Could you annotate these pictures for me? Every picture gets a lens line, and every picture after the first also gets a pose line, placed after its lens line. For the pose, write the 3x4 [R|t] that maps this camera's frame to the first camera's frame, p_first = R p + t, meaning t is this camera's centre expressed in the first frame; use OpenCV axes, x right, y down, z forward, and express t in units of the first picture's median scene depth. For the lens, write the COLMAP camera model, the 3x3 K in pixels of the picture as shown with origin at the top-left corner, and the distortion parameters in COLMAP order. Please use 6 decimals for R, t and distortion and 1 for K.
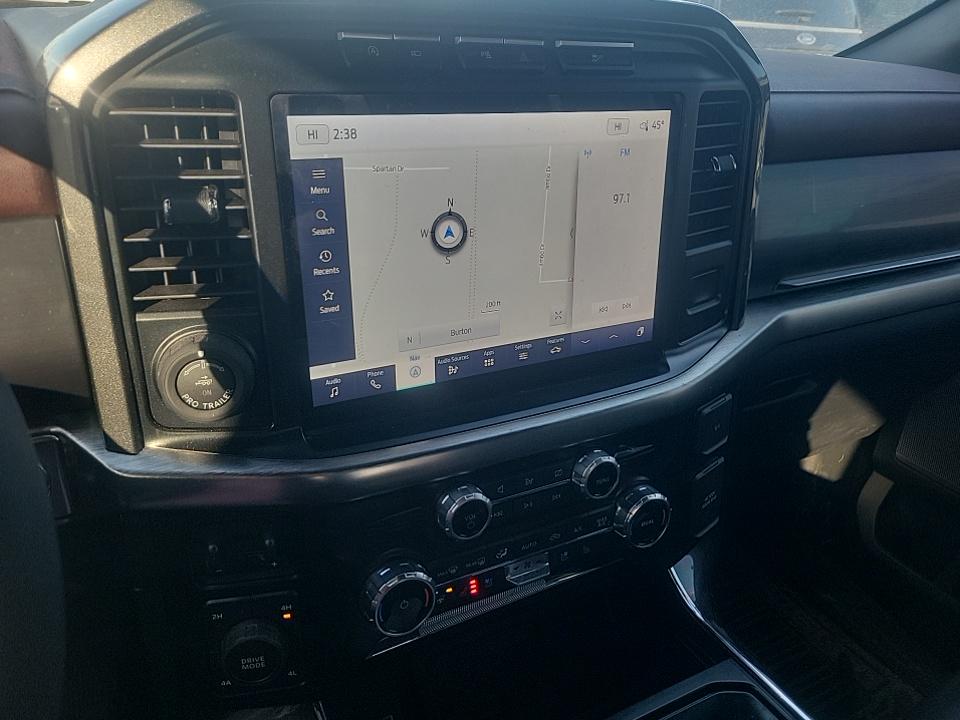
lens RADIAL K [[725.6, 0, 472.1], [0, 725.6, 357.9], [0, 0, 1]] dist [0.040002, -0.017312]
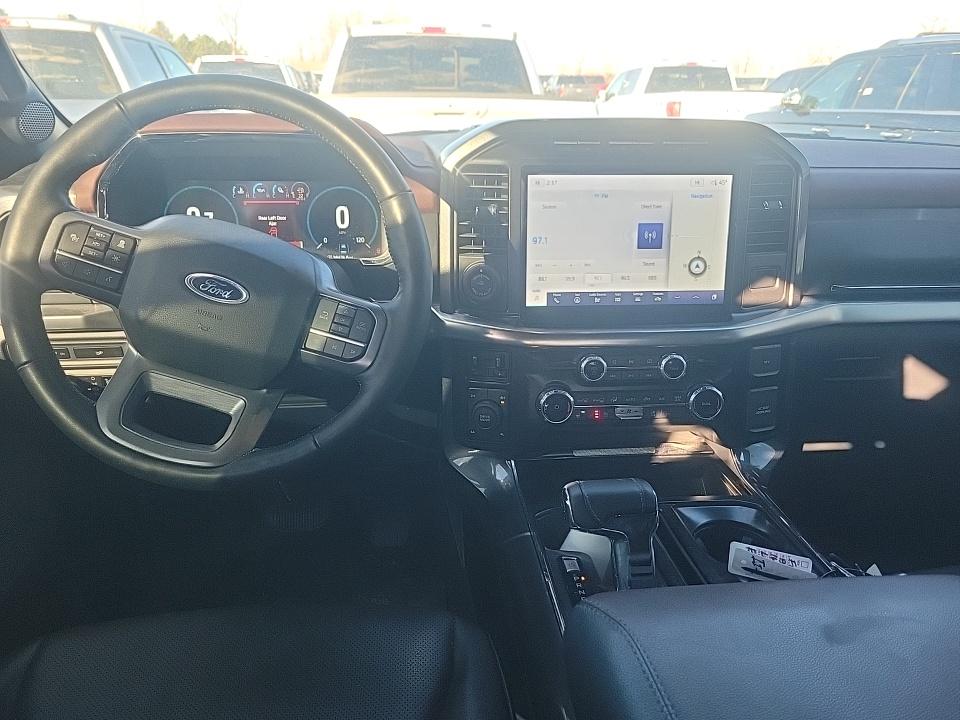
lens RADIAL K [[725.6, 0, 486.4], [0, 725.6, 357.0], [0, 0, 1]] dist [0.040002, -0.017312]
pose [[0.912211, 0.108671, -0.395046, 0.616756], [-0.143454, 0.987866, -0.059508, 0.409865], [0.383786, 0.110955, 0.916732, -1.149225]]
